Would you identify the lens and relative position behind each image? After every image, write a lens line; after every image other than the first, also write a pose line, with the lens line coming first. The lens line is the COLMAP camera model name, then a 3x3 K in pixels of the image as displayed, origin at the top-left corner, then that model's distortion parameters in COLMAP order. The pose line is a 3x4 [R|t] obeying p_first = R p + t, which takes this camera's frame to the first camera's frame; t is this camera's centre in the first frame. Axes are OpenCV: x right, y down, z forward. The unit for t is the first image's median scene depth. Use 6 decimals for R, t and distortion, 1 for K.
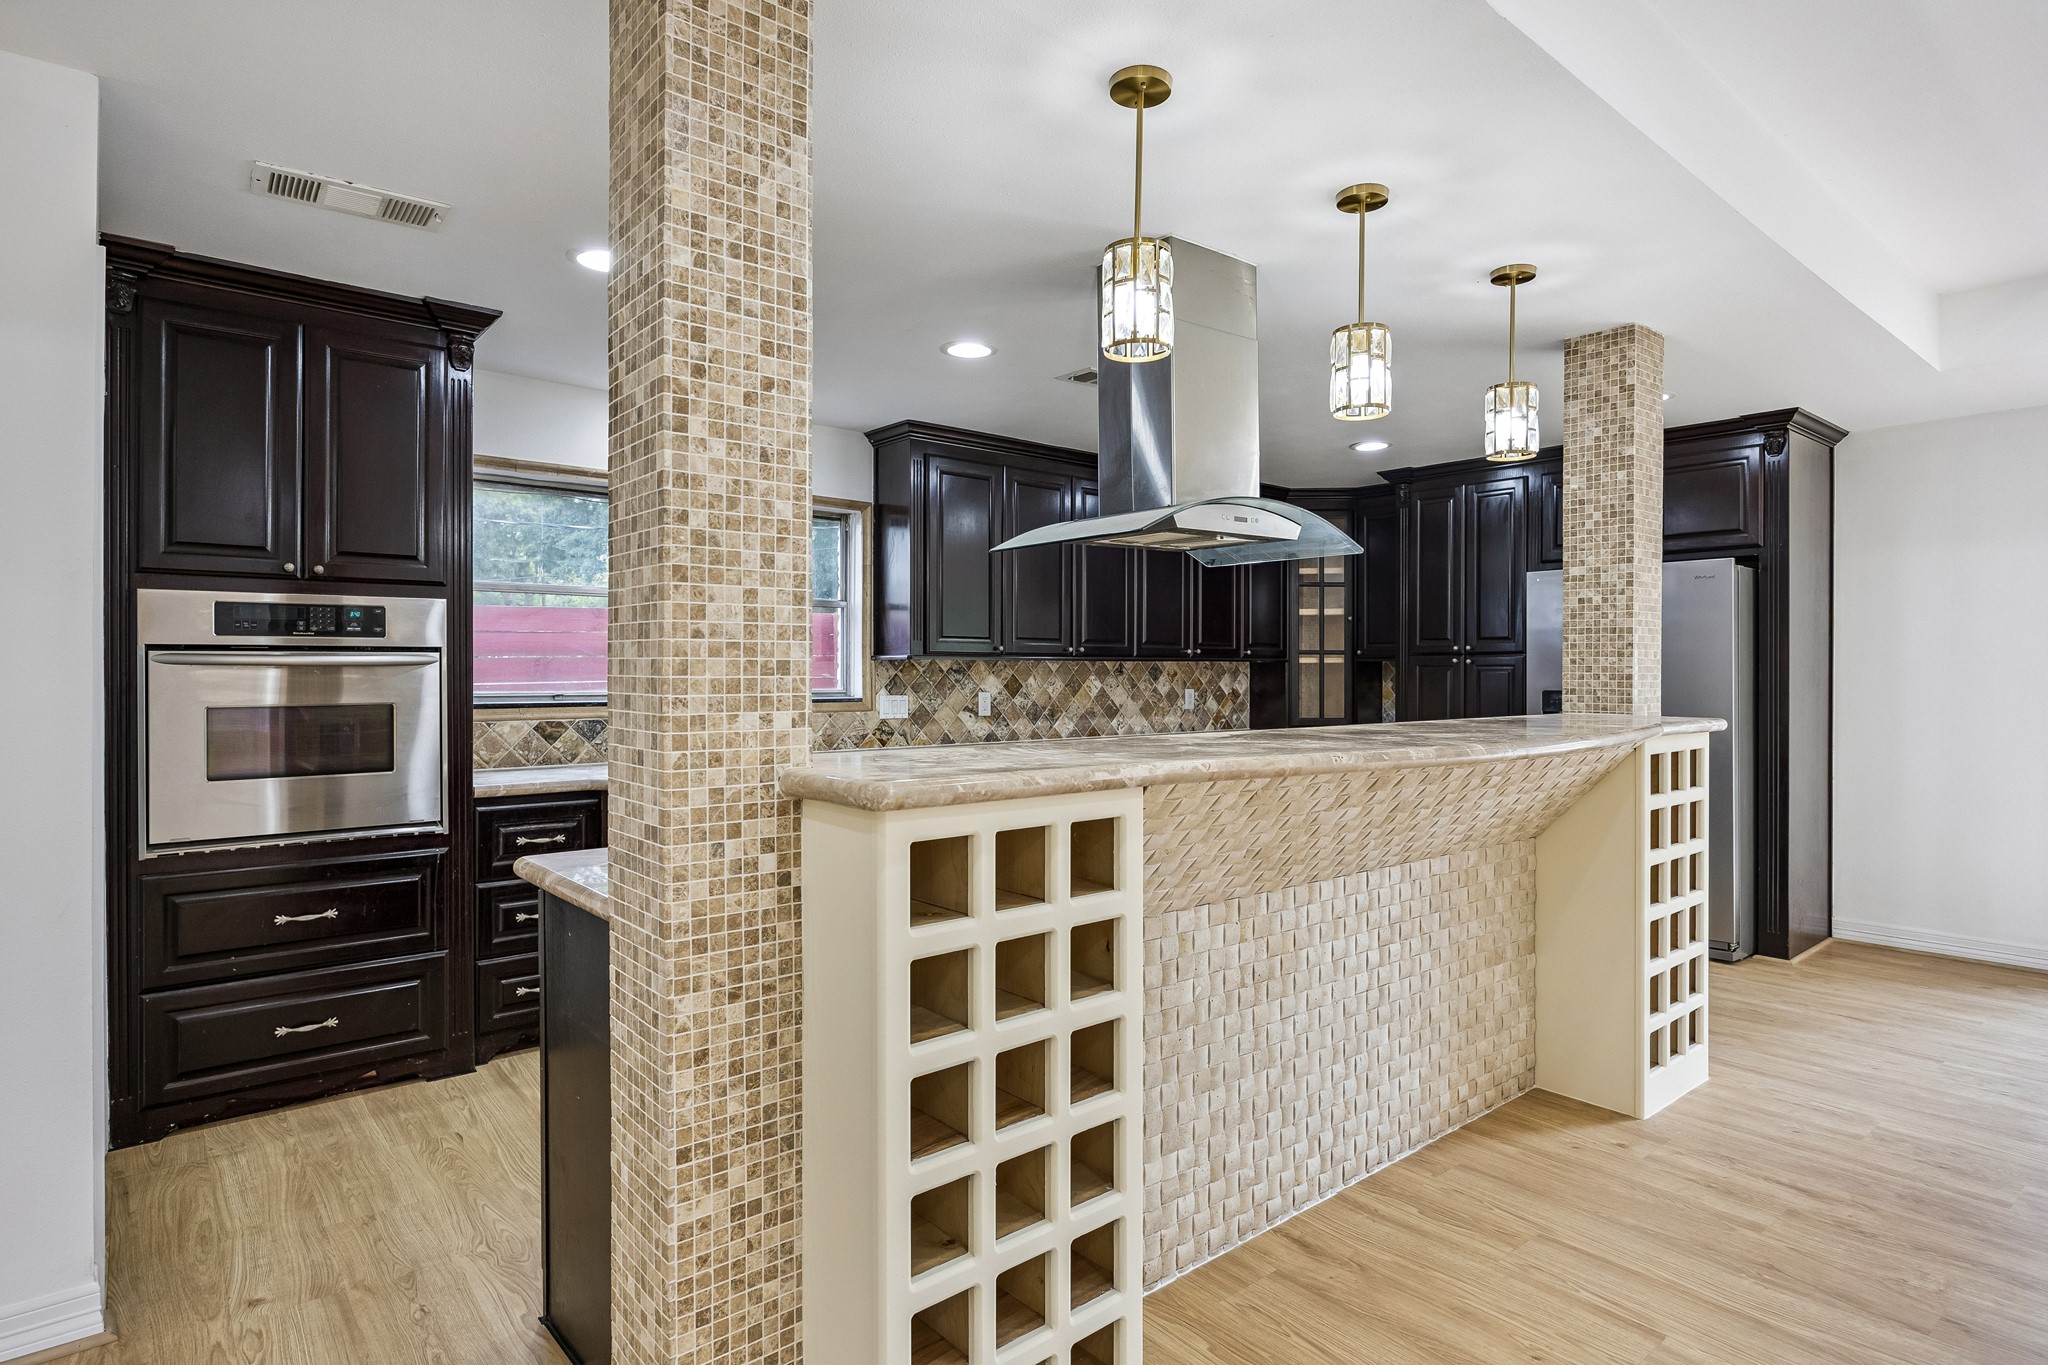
lens RADIAL K [[1106.8, 0, 1011.9], [0, 1106.8, 688.0], [0, 0, 1]] dist [0.004961, -0.000130]
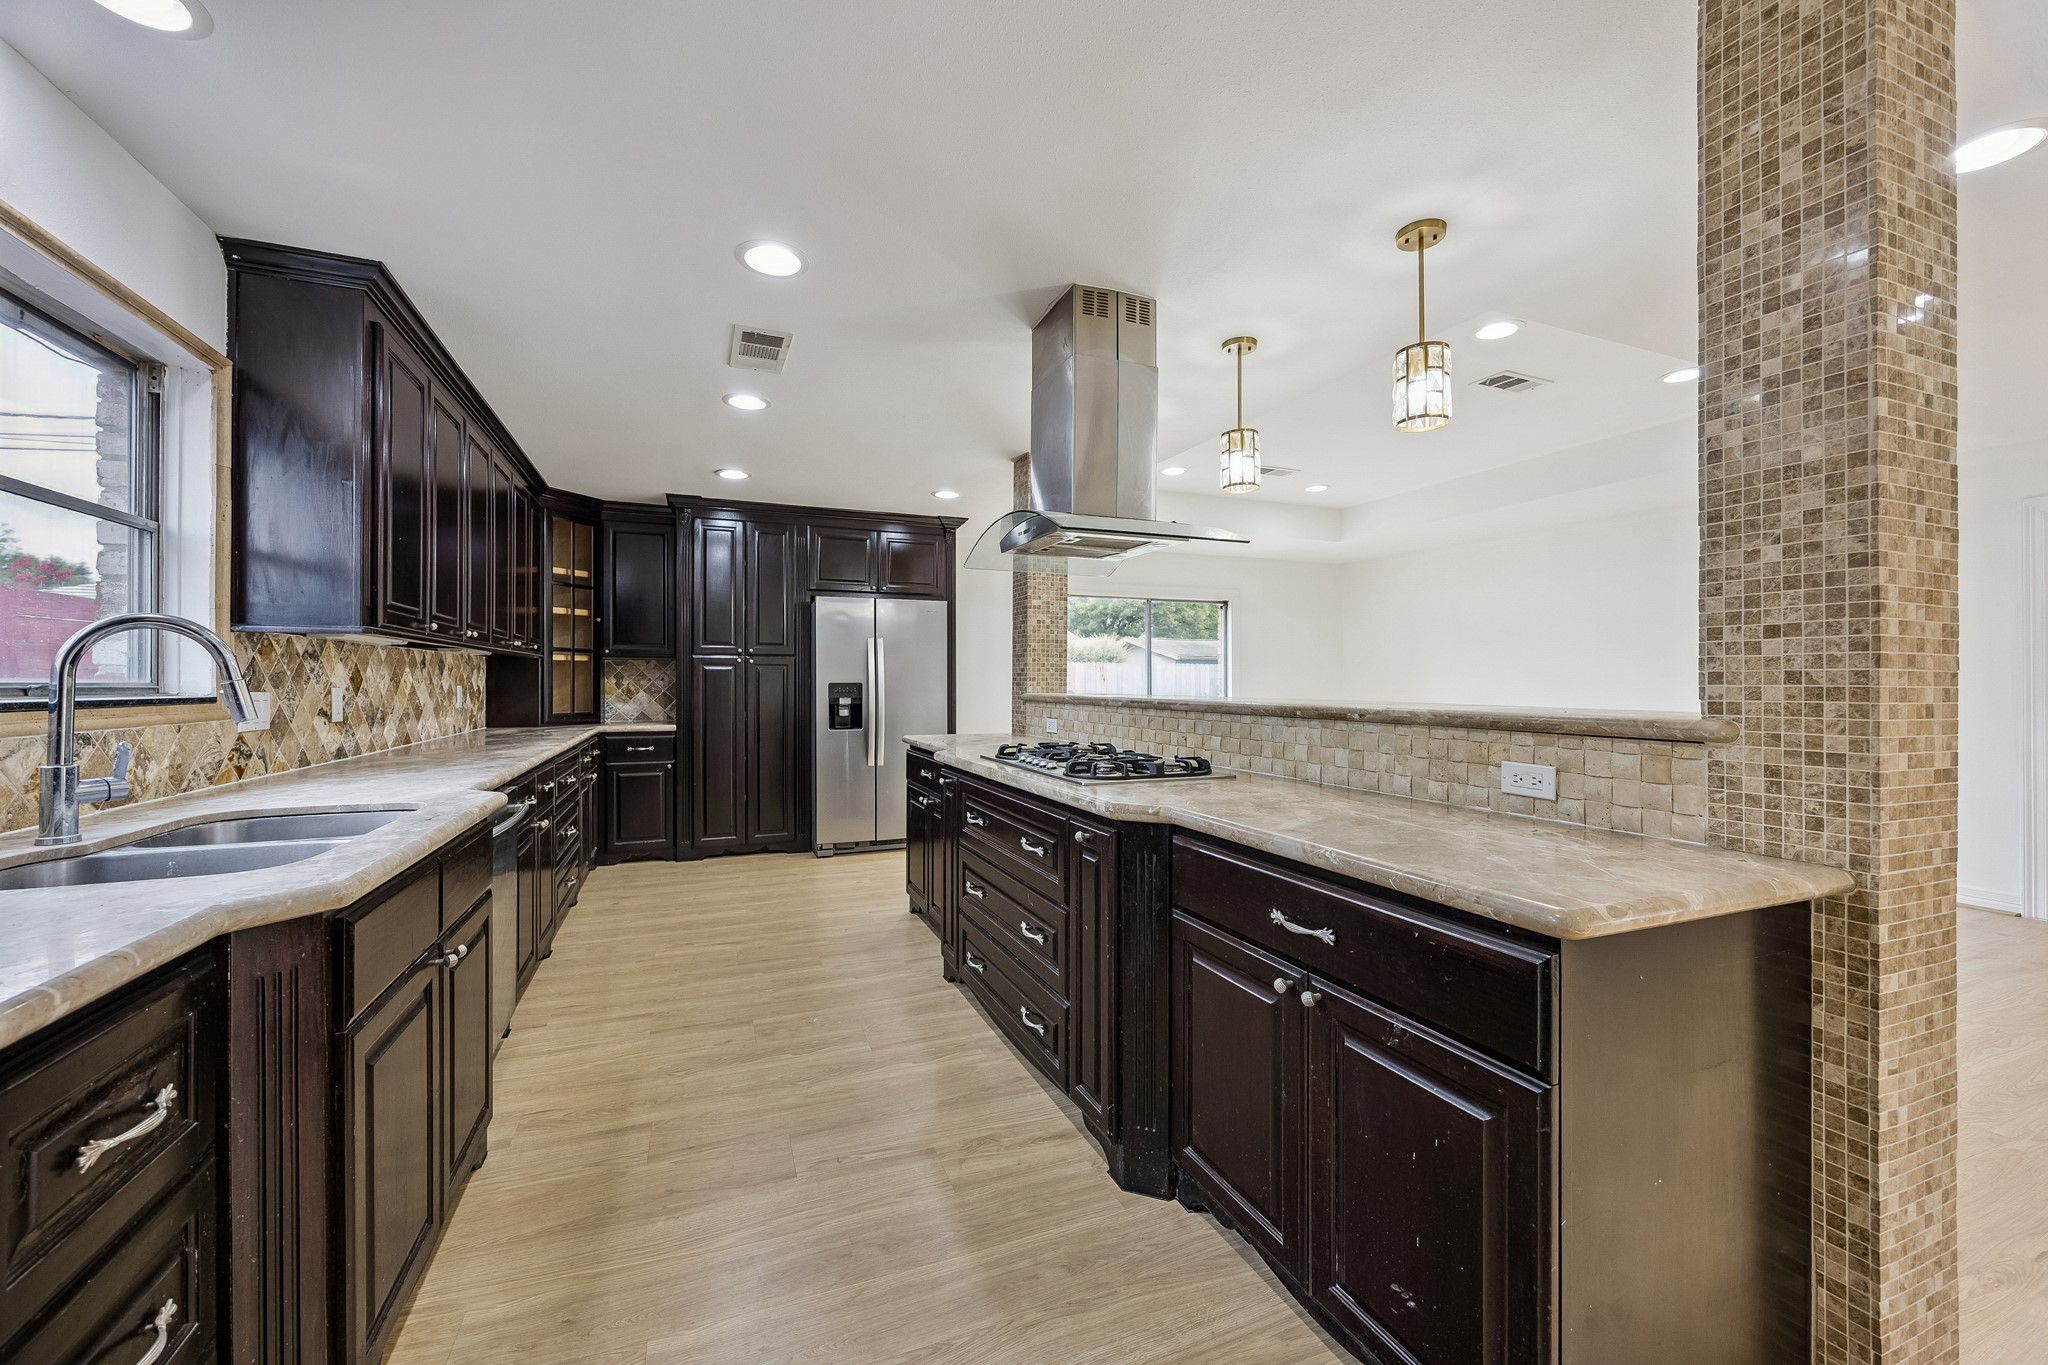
lens RADIAL K [[797.9, 0, 1024.0], [0, 797.9, 676.9], [0, 0, 1]] dist [0.000883, 0.000188]
pose [[0.295669, 0.004533, 0.955280, -0.567311], [0.017487, 0.999795, -0.010156, 0.014718], [-0.955130, 0.019708, 0.295529, 0.675107]]
